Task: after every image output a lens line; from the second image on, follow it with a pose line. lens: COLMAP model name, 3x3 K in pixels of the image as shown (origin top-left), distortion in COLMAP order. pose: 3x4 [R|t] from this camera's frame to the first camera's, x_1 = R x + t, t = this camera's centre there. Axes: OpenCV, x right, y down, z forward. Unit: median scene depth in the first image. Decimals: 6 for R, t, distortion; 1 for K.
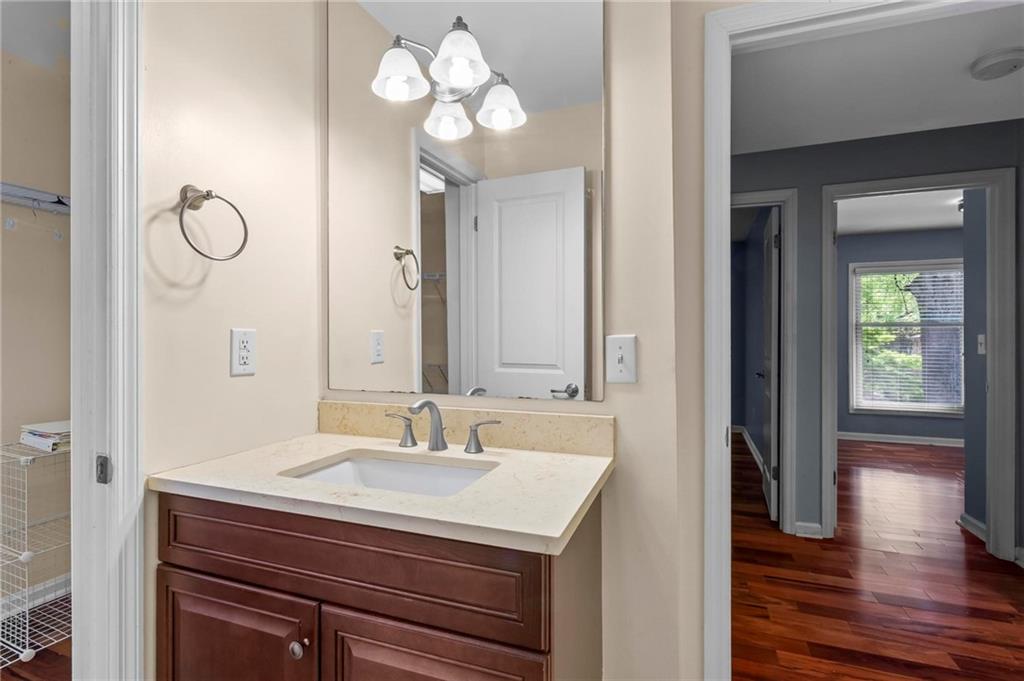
lens RADIAL K [[492.2, 0, 503.2], [0, 492.2, 335.7], [0, 0, 1]] dist [-0.001569, -0.000244]
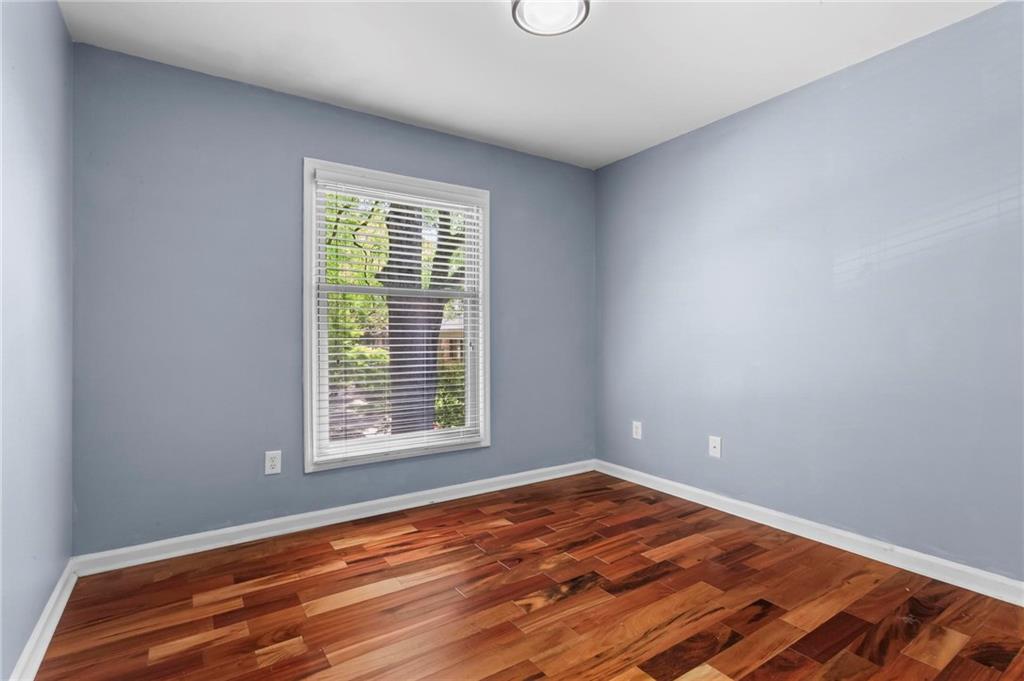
lens RADIAL K [[512.5, 0, 512.0], [0, 512.5, 340.5], [0, 0, 1]] dist [-0.000701, -0.000116]
pose [[0.575530, -0.008831, 0.817733, 0.114401], [-0.003393, 0.999907, 0.013187, 0.006140], [-0.817774, -0.010364, 0.575446, 0.152452]]
